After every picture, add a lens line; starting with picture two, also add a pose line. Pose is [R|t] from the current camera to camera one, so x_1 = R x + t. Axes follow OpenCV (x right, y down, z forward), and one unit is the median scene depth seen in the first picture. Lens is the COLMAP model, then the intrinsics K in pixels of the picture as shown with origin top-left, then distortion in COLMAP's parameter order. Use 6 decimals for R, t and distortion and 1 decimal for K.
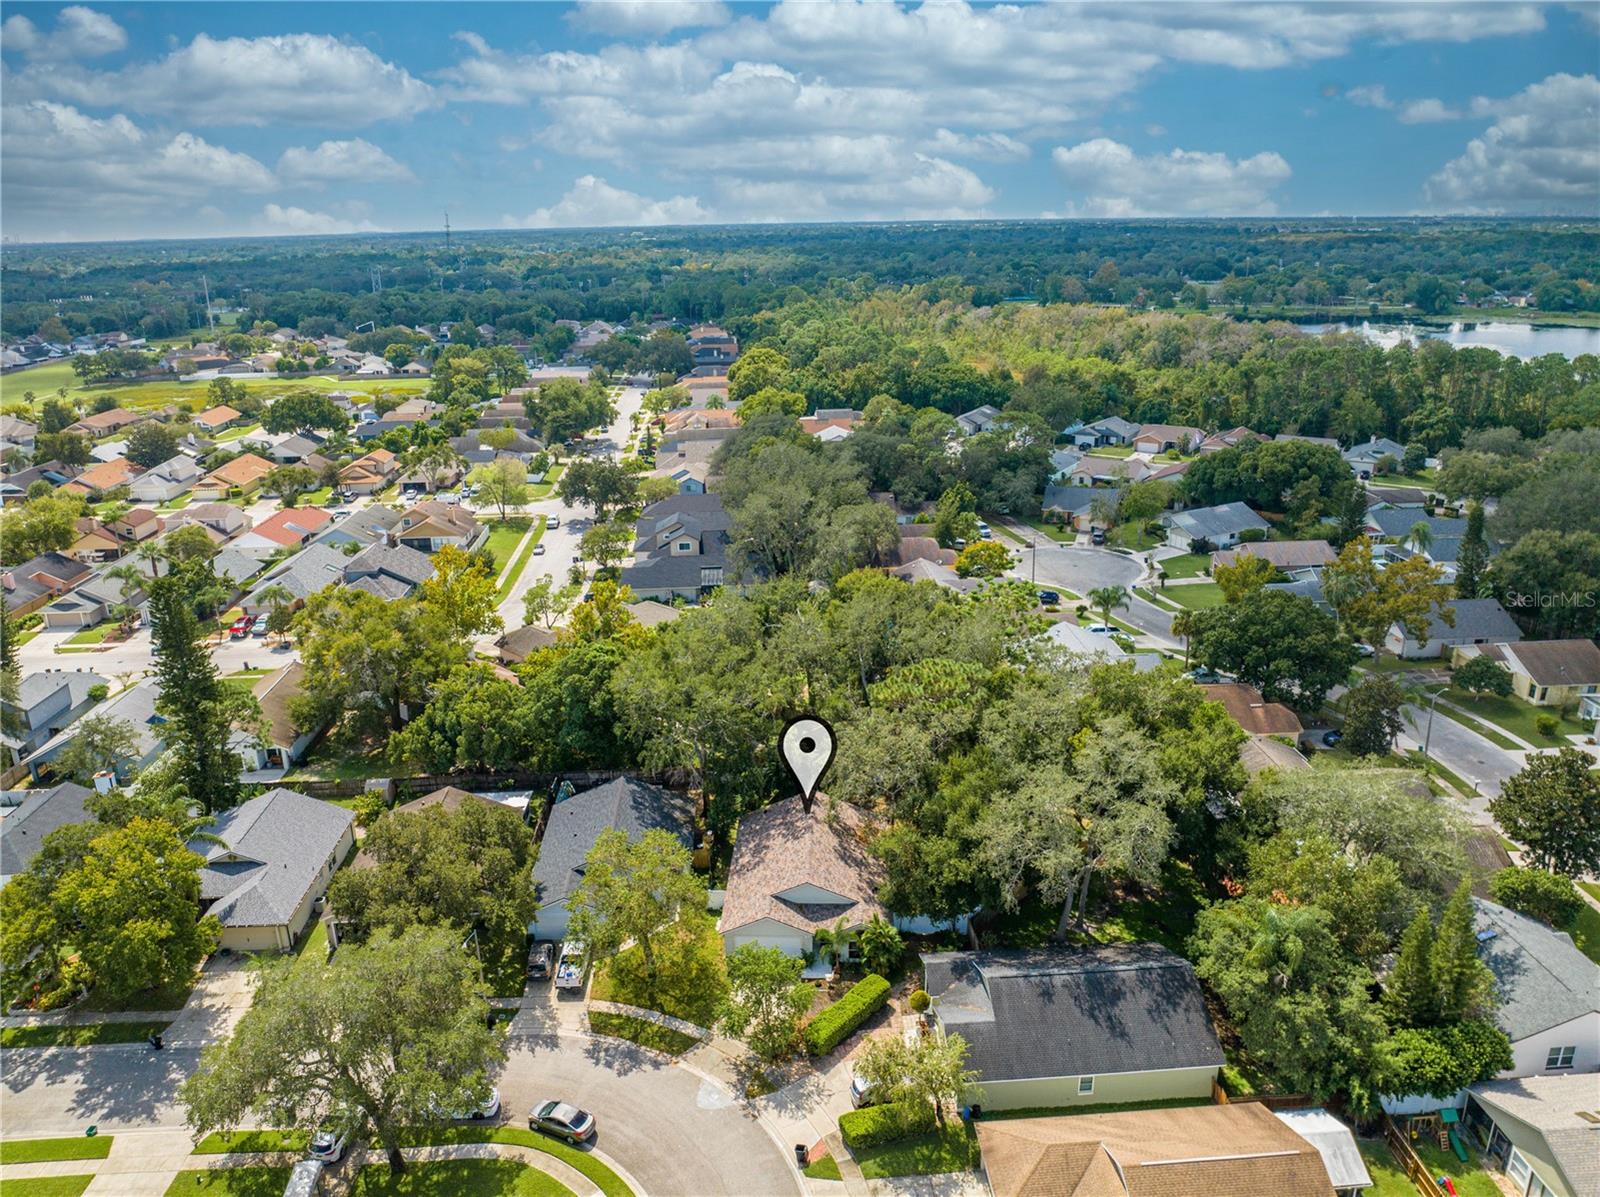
lens RADIAL K [[1127.9, 0, 800.0], [0, 1127.9, 598.5], [0, 0, 1]] dist [-0.039505, -0.001952]
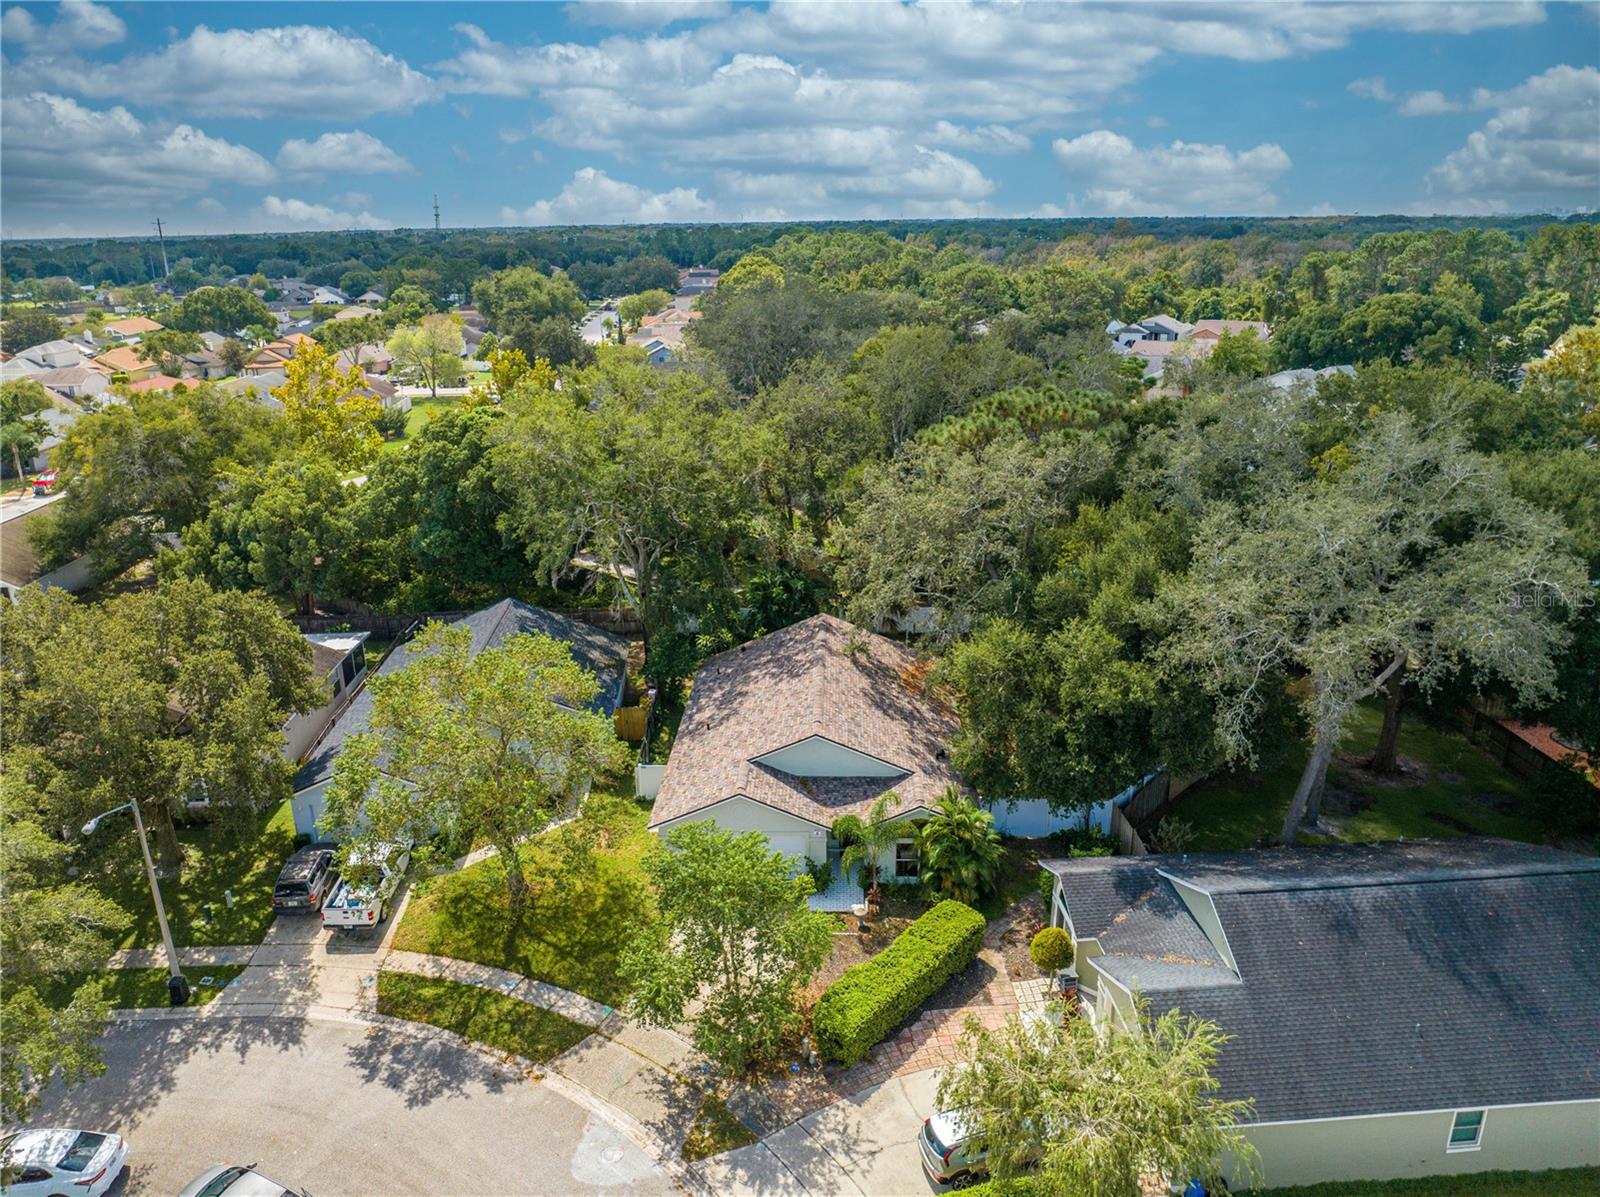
lens RADIAL K [[1128.1, 0, 800.0], [0, 1128.1, 598.5], [0, 0, 1]] dist [-0.051442, 0.019607]
pose [[0.999990, 0.002256, 0.003864, -0.003755], [-0.002249, 0.999996, -0.001597, 0.199269], [-0.003868, 0.001588, 0.999991, 0.494291]]
